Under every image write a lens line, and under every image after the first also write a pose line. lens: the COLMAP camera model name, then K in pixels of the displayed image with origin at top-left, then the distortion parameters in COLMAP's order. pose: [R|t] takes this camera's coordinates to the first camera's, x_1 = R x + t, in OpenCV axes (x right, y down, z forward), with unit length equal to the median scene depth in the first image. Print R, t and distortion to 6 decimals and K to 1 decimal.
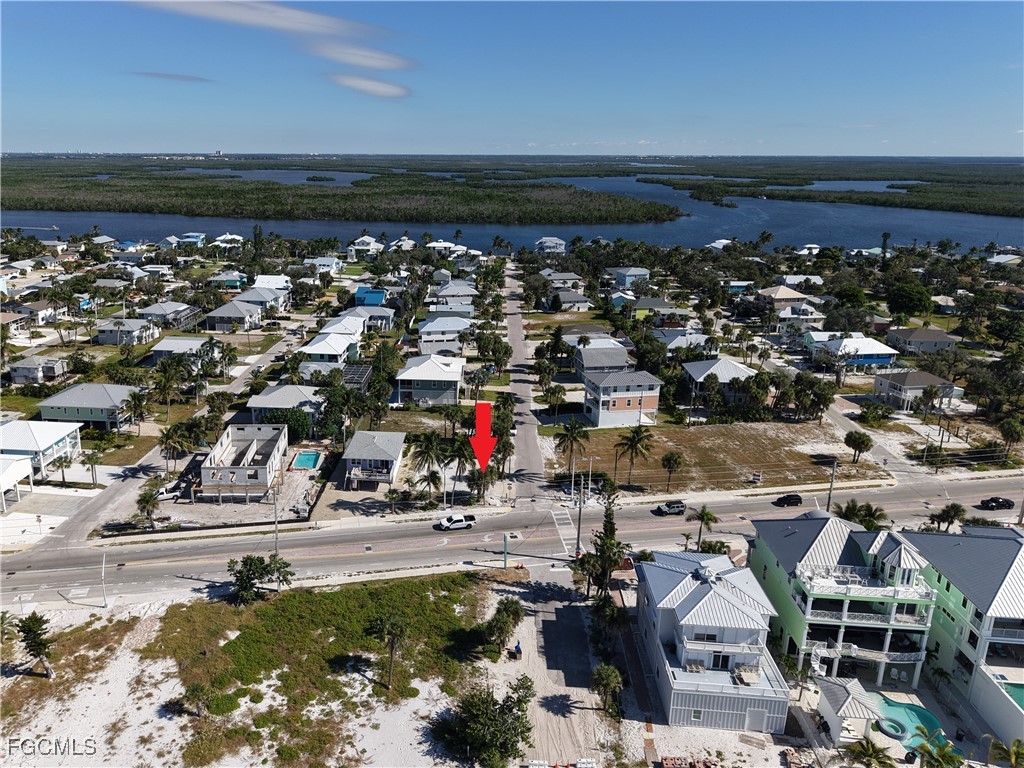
lens RADIAL K [[712.3, 0, 427.6], [0, 712.3, 363.7], [0, 0, 1]] dist [0.006288, 0.000590]
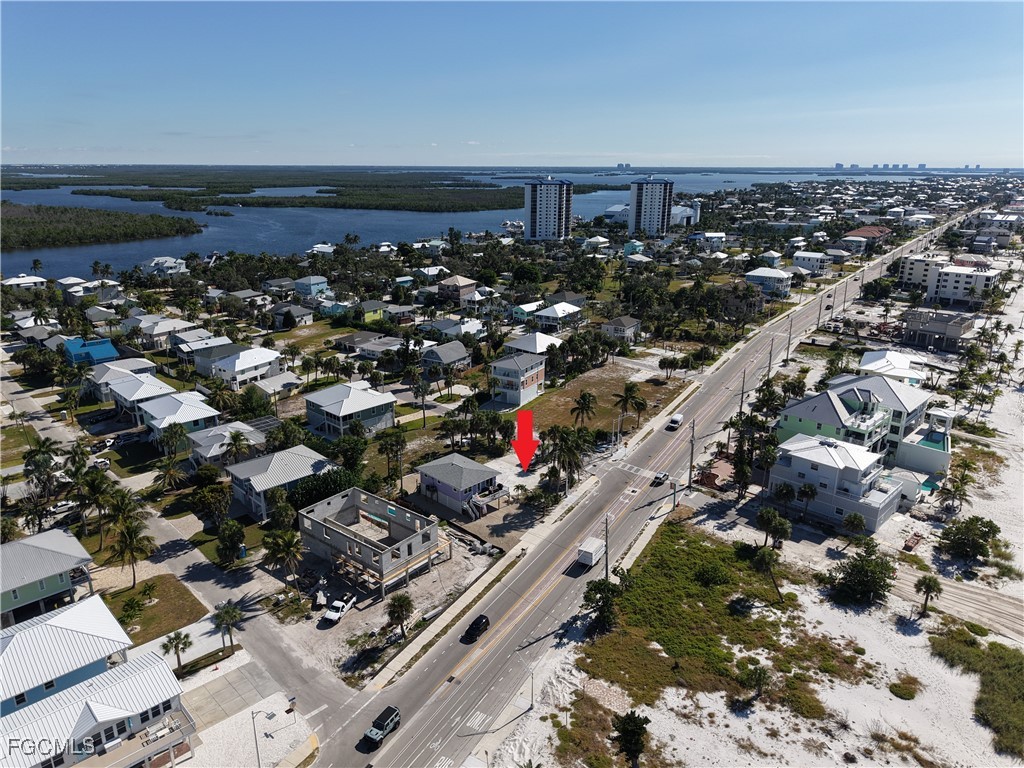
lens RADIAL K [[693.7, 0, 504.9], [0, 693.7, 383.9], [0, 0, 1]] dist [0.028652, -0.044962]
pose [[0.637222, -0.232466, 0.734785, -0.601206], [0.216419, 0.969034, 0.118892, -0.085103], [-0.739670, 0.083261, 0.667800, 0.263180]]
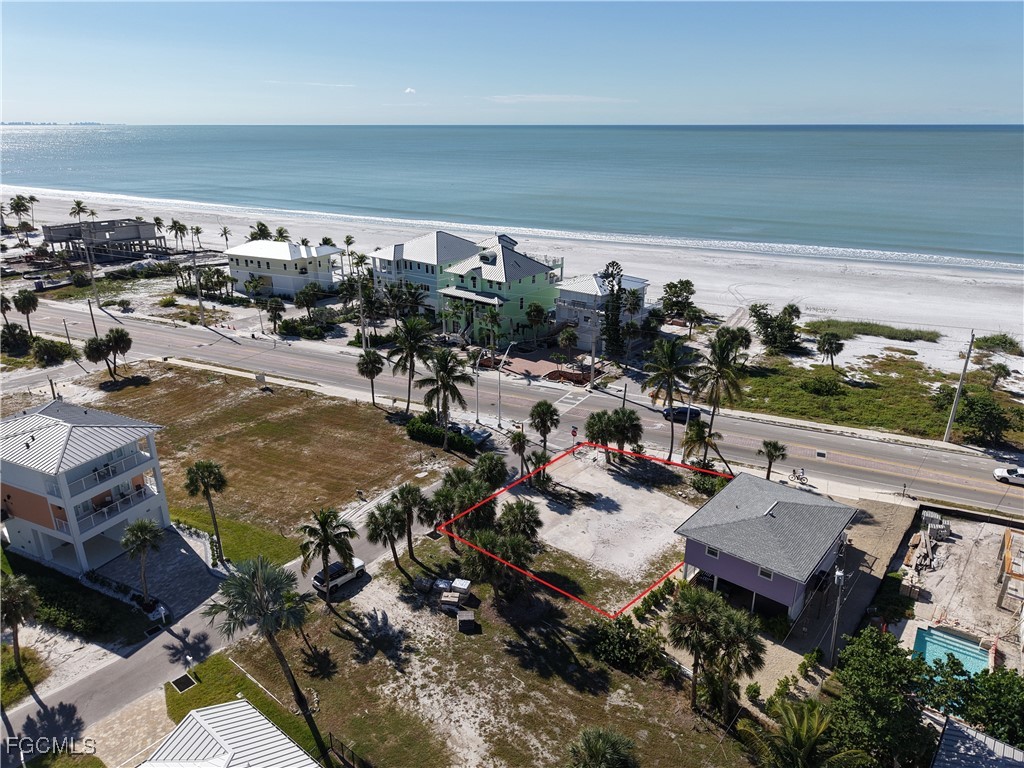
lens RADIAL K [[693.7, 0, 504.9], [0, 693.7, 383.9], [0, 0, 1]] dist [0.028652, -0.044962]
pose [[-0.823467, -0.202485, 0.530002, -0.126720], [0.160999, 0.812354, 0.560500, -0.181966], [-0.544042, 0.546883, -0.636347, 1.118157]]
